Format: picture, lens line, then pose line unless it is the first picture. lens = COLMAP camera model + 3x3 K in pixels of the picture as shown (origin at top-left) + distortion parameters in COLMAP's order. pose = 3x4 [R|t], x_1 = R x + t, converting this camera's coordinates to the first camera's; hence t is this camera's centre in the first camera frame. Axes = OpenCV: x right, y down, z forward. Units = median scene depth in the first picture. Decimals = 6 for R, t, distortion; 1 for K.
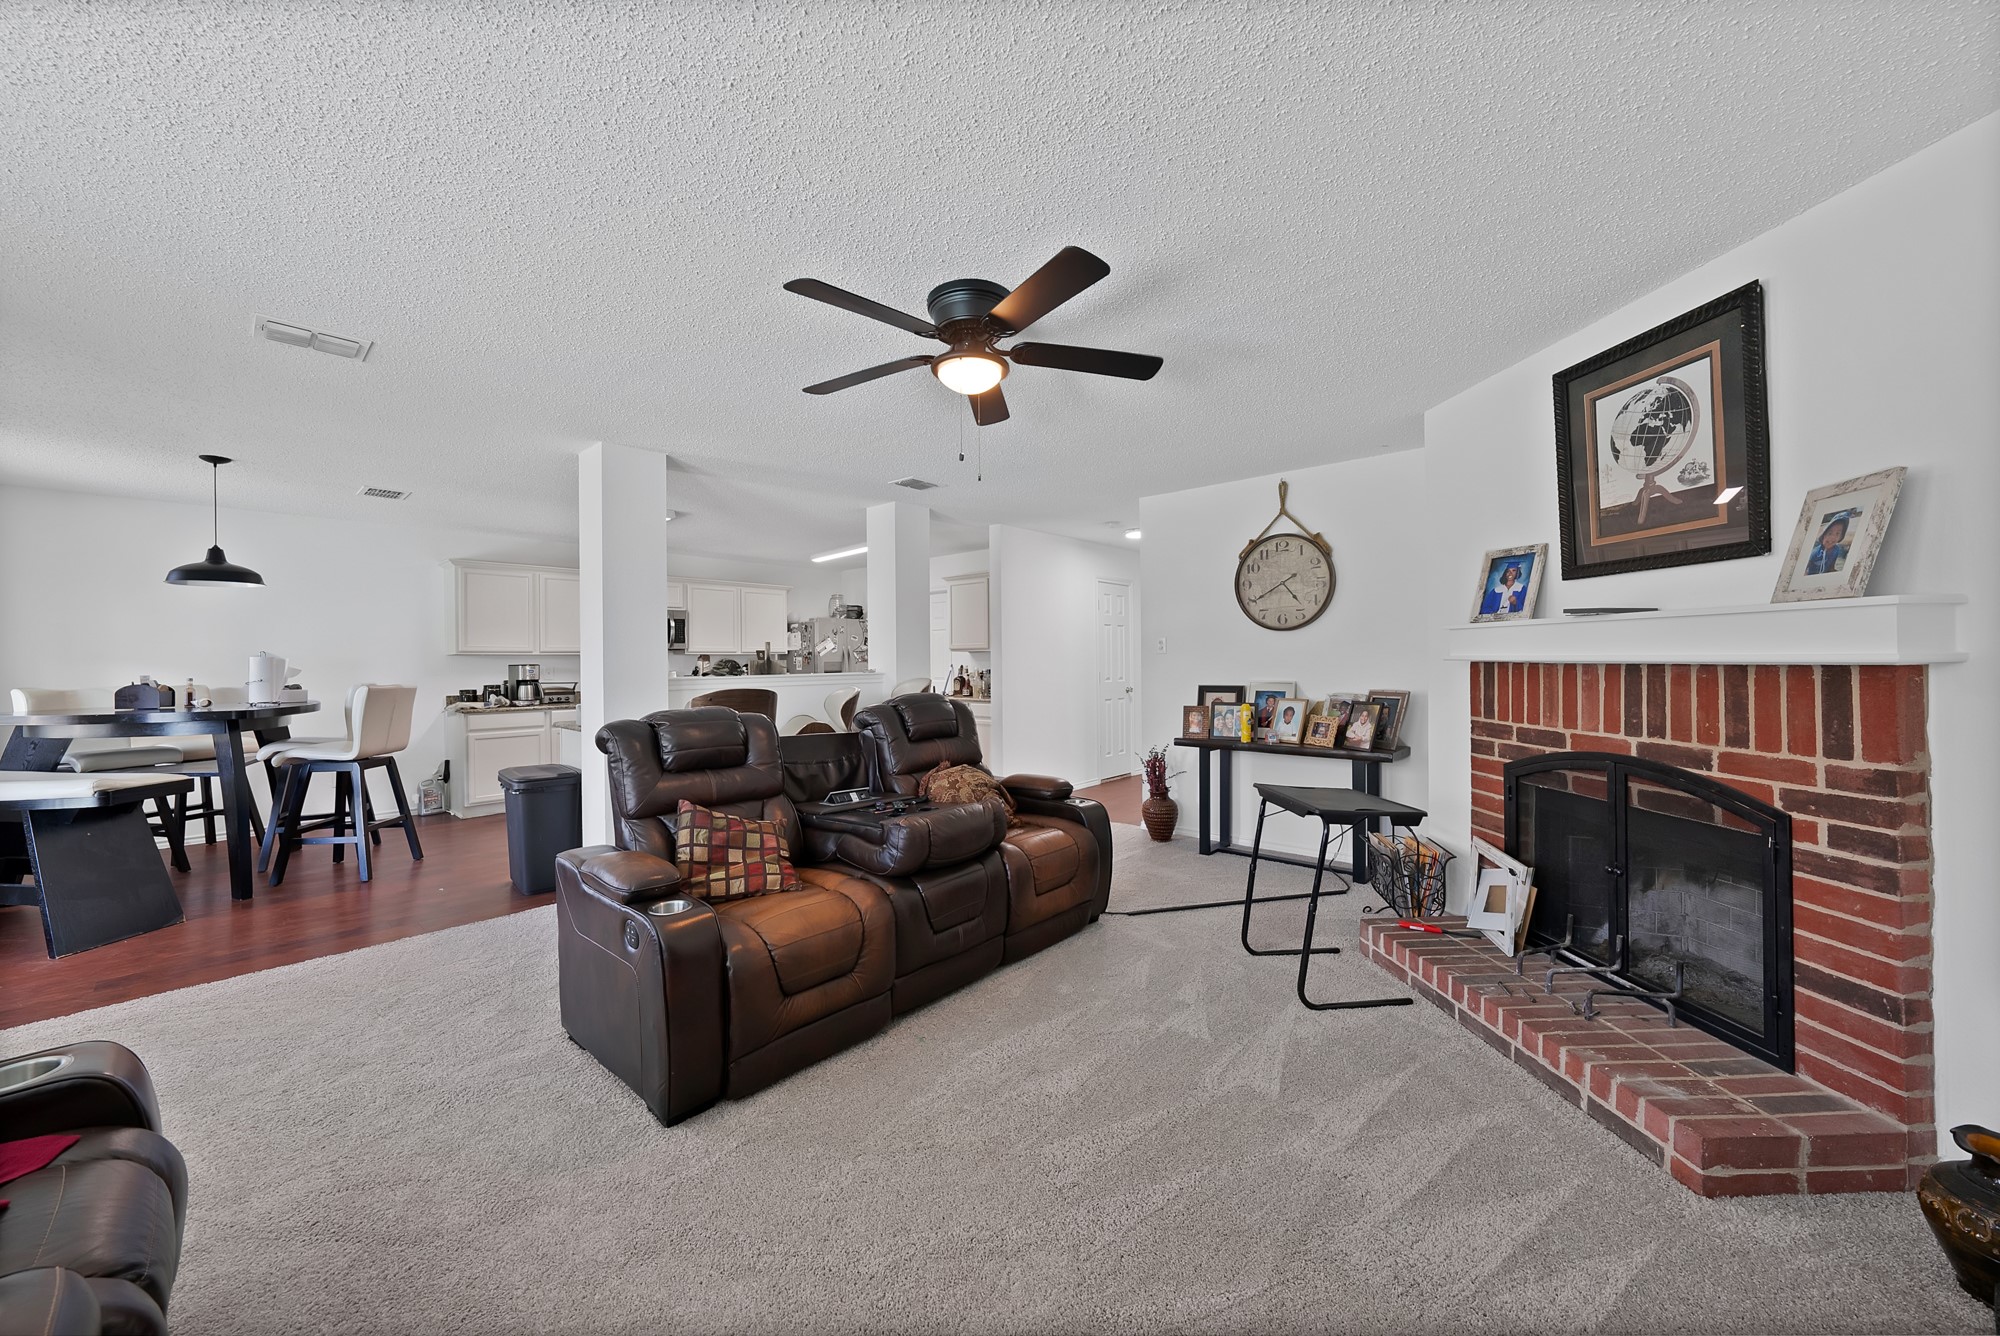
lens RADIAL K [[714.8, 0, 1000.5], [0, 714.8, 658.1], [0, 0, 1]] dist [-0.013911, 0.000138]
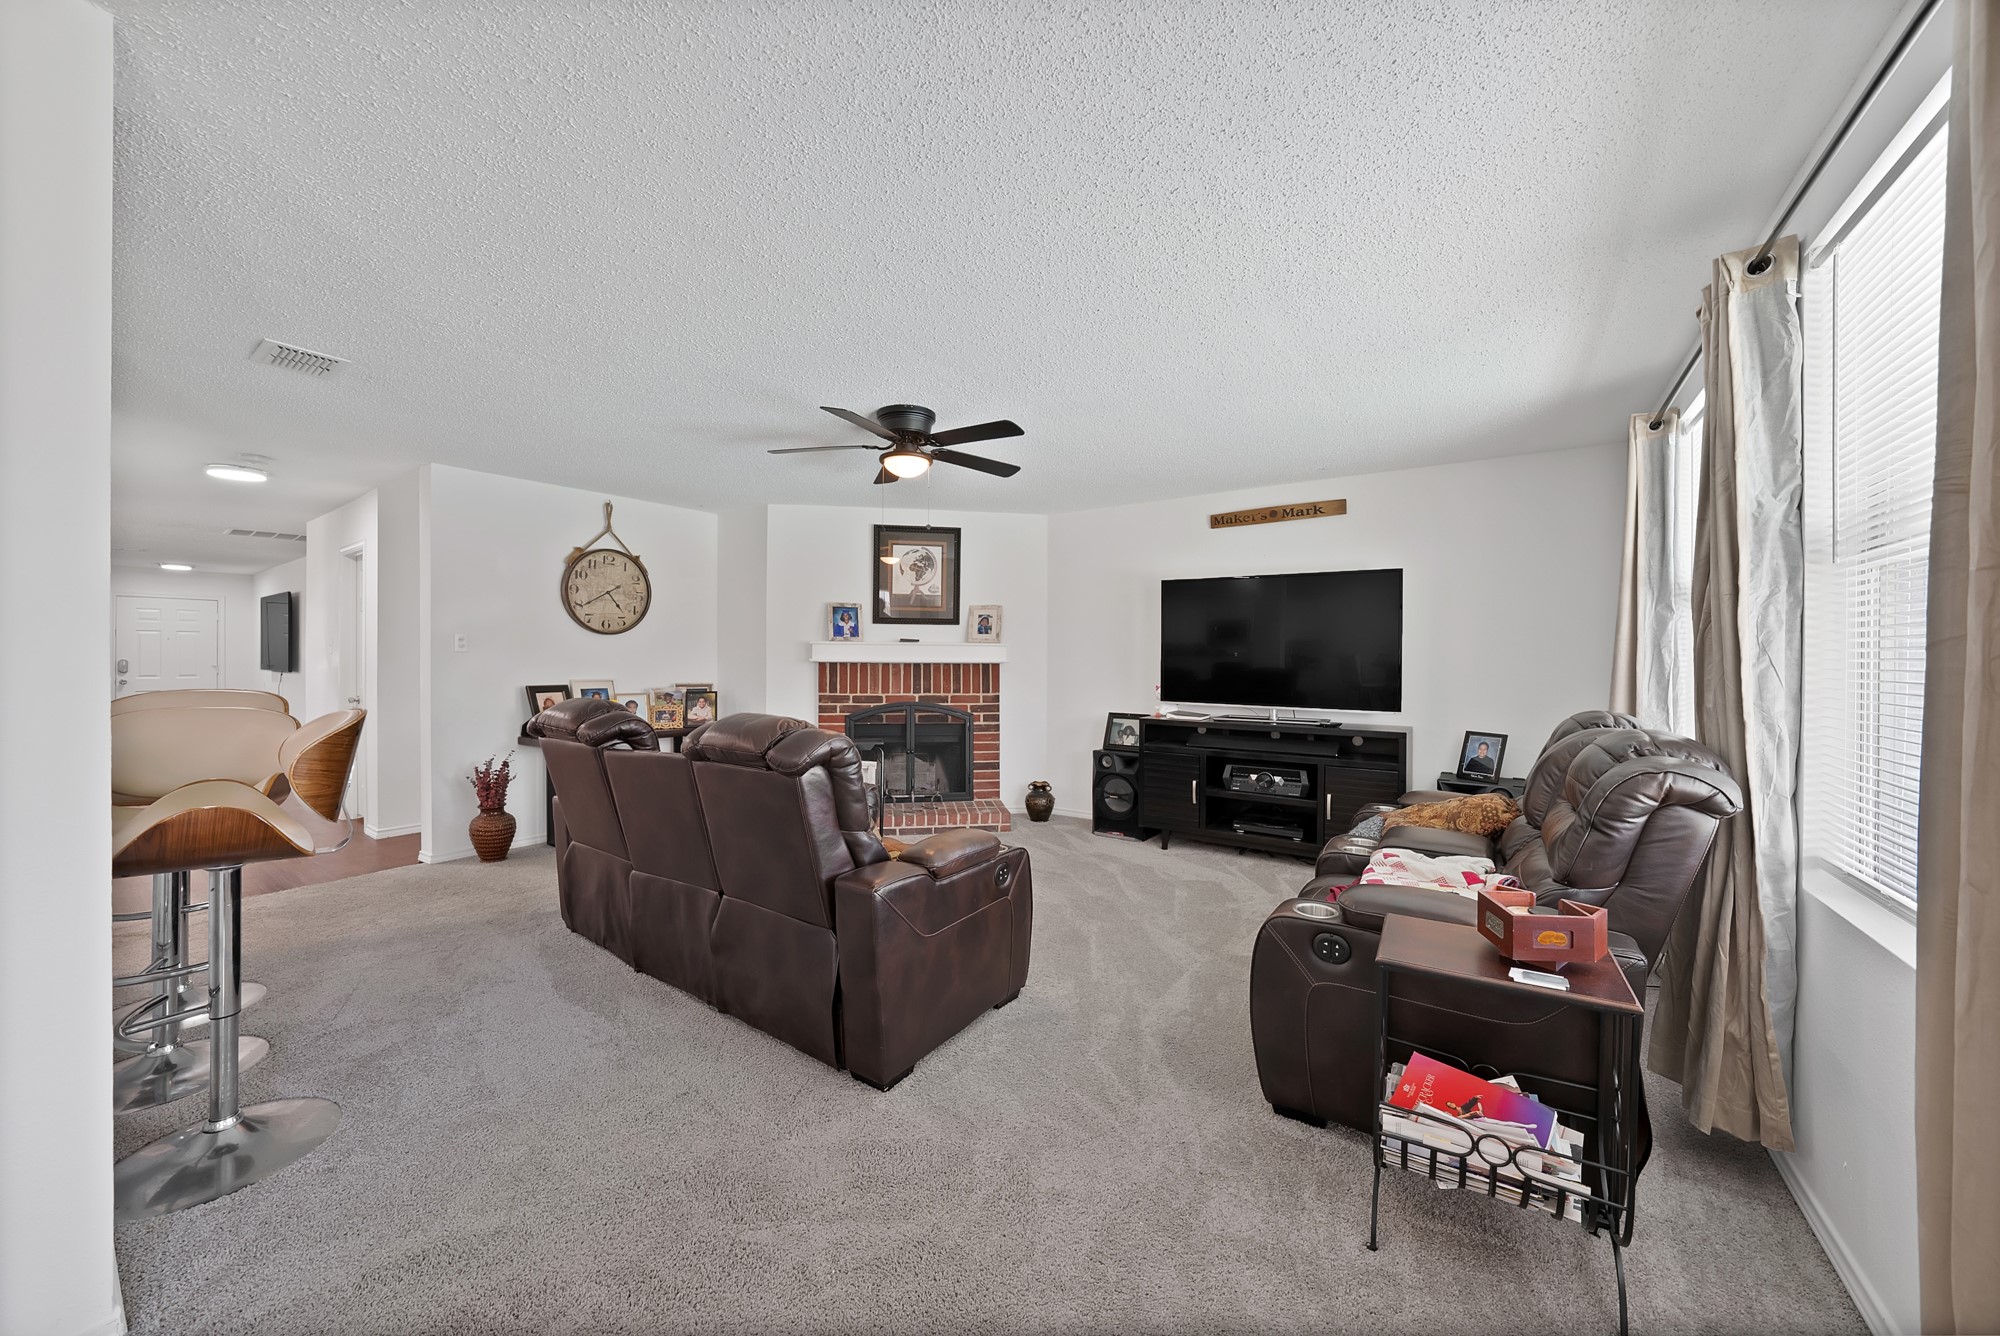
lens RADIAL K [[714.8, 0, 1000.5], [0, 714.8, 658.1], [0, 0, 1]] dist [-0.013911, 0.000138]
pose [[-0.104975, 0.002807, 0.994471, -1.537661], [-0.006849, 0.999970, -0.003545, -0.002765], [-0.994451, -0.007183, -0.104953, 0.970527]]
